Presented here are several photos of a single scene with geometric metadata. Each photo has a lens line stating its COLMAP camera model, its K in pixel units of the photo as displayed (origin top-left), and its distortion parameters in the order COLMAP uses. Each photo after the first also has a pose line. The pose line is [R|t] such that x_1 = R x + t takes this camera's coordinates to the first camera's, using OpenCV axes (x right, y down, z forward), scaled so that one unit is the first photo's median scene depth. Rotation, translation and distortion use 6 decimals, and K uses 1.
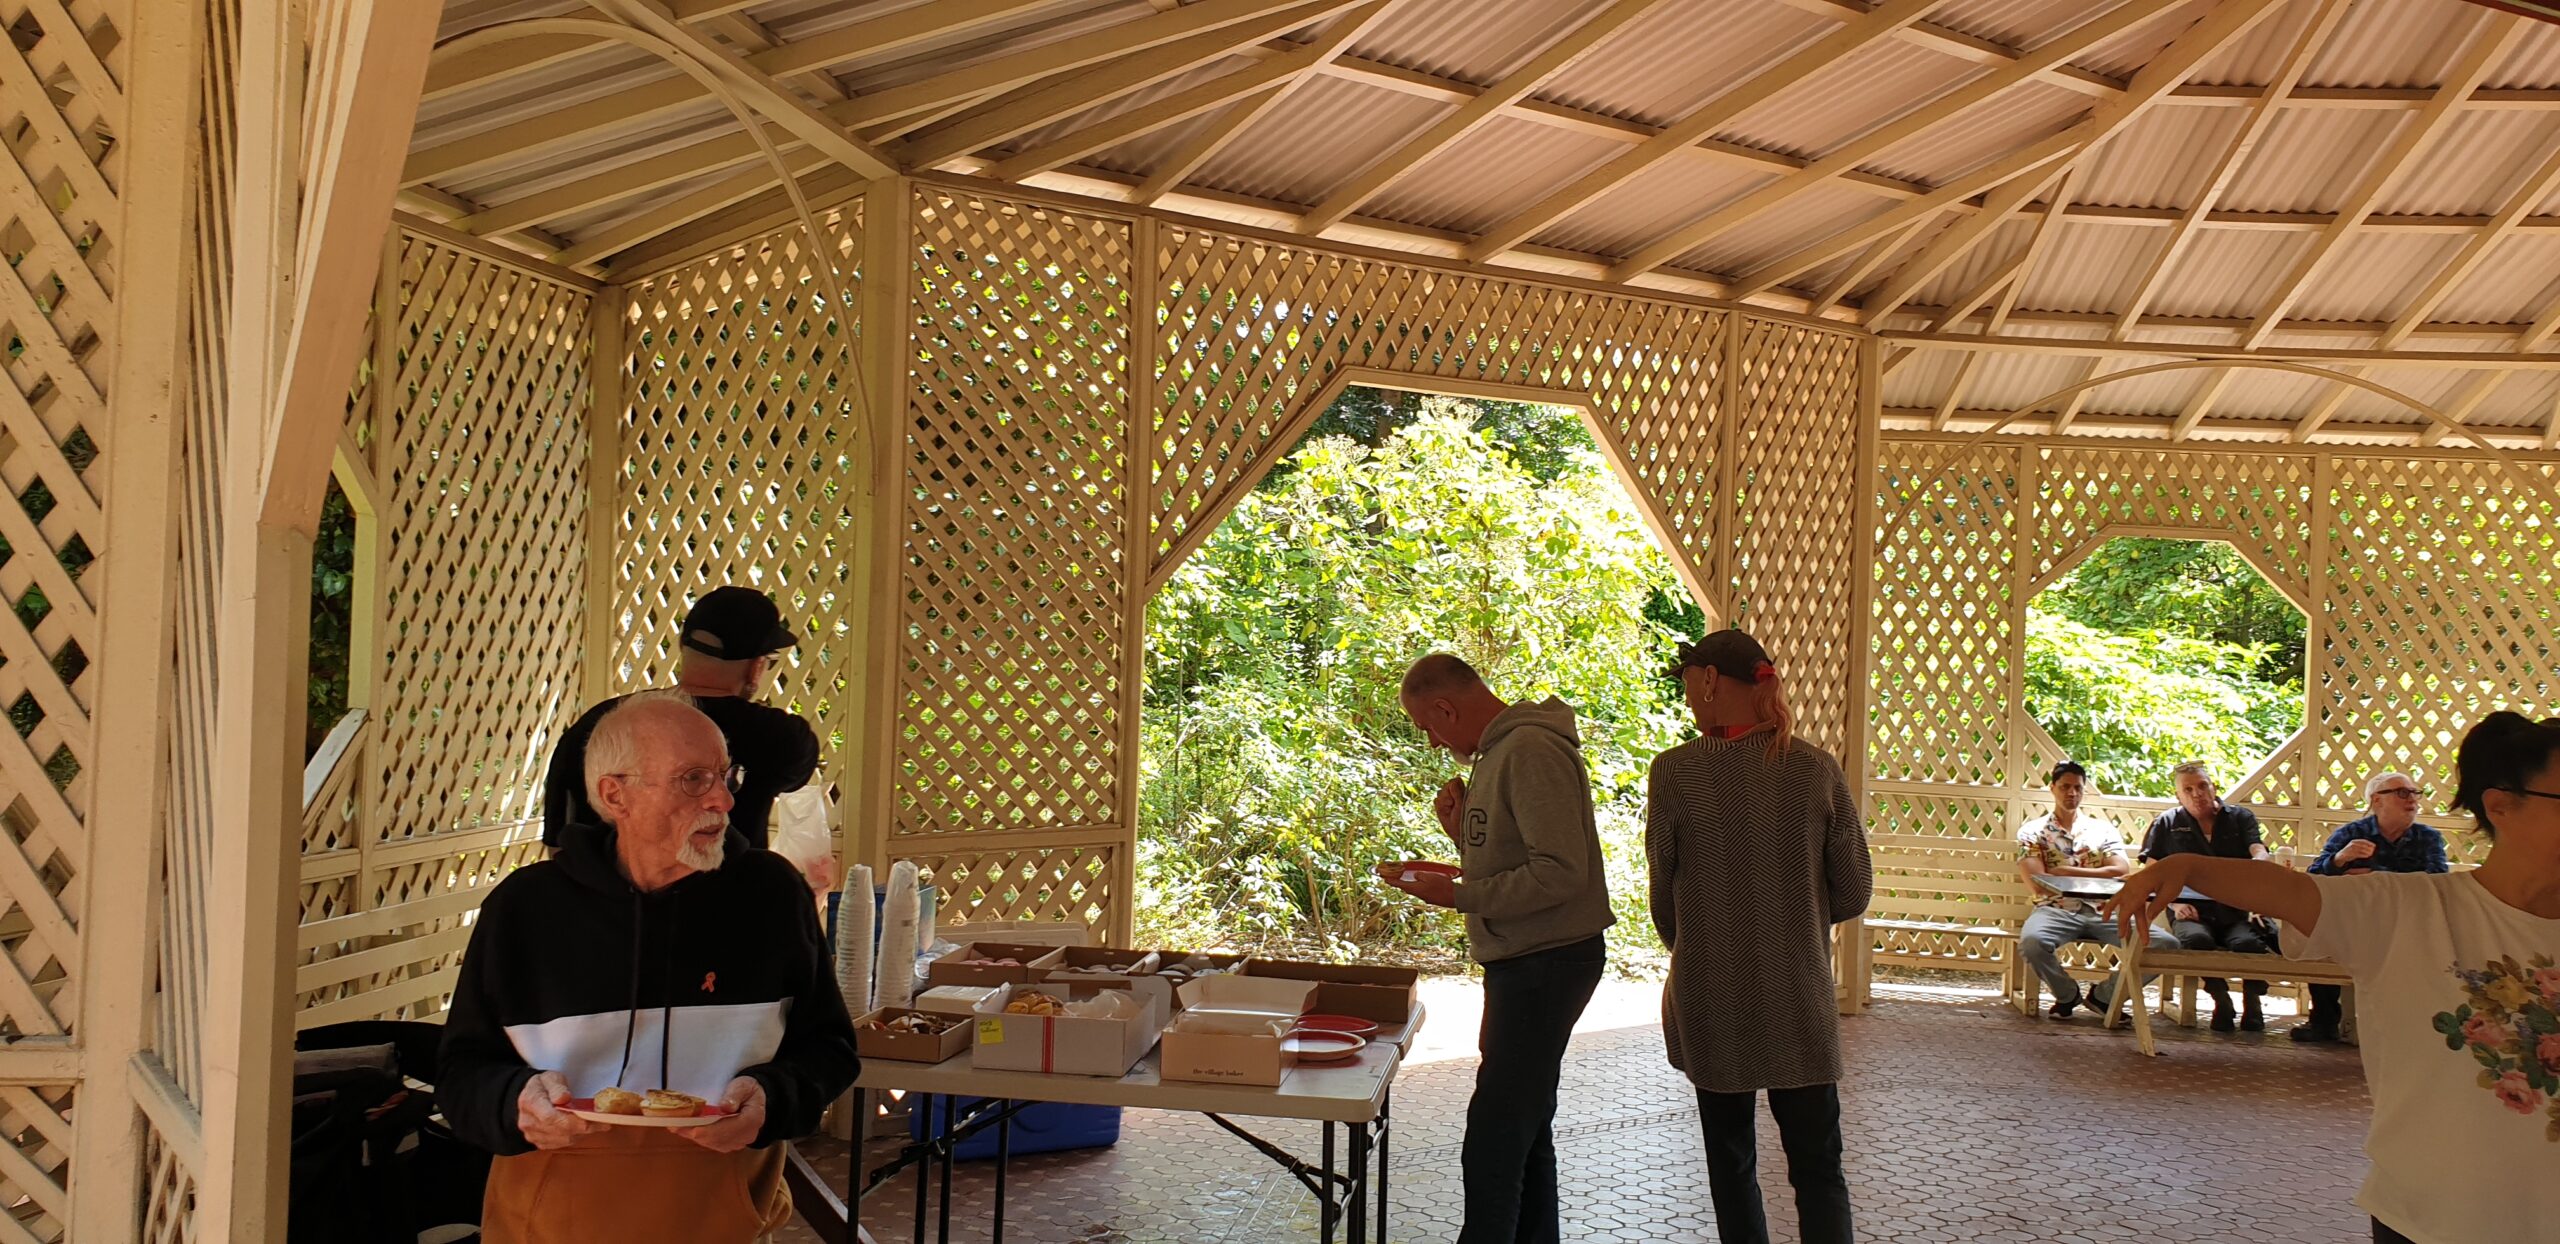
lens RADIAL K [[1939.7, 0, 1280.0], [0, 1939.7, 622.0], [0, 0, 1]] dist [0.026626, -0.010454]
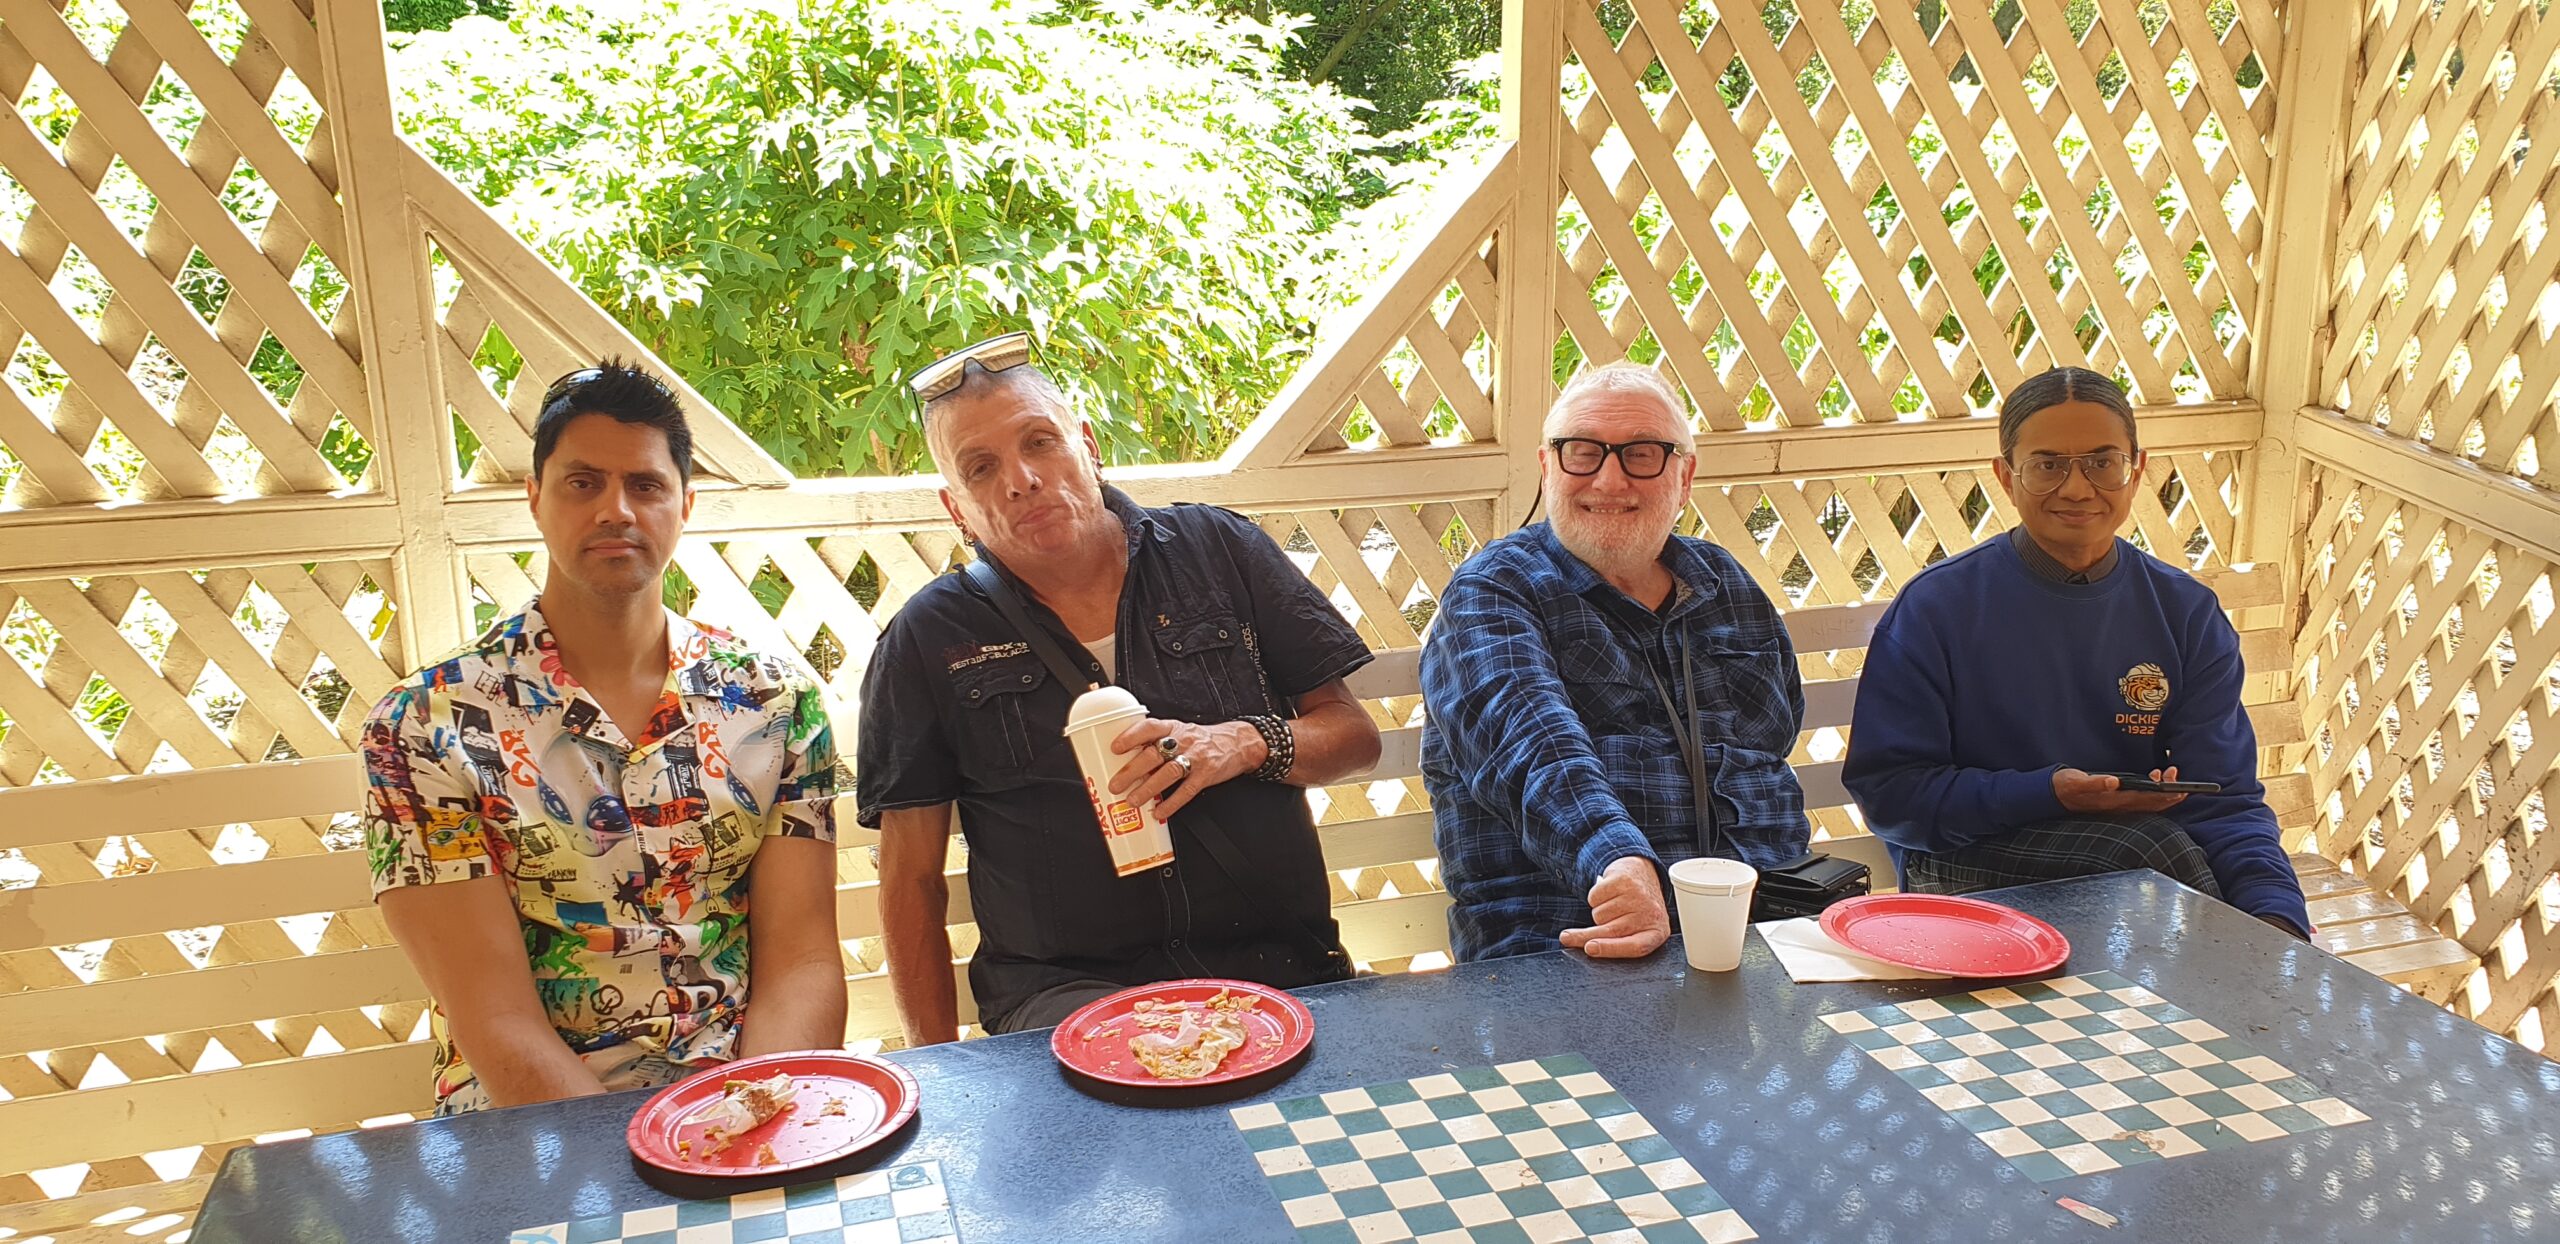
lens RADIAL K [[2003.6, 0, 1319.8], [0, 2003.6, 614.7], [0, 0, 1]] dist [-0.005124, 0.017741]
pose [[0.881510, -0.163158, 0.443081, 0.280046], [0.041929, 0.961742, 0.270729, 0.030651], [-0.470301, -0.220072, 0.854626, 0.575380]]
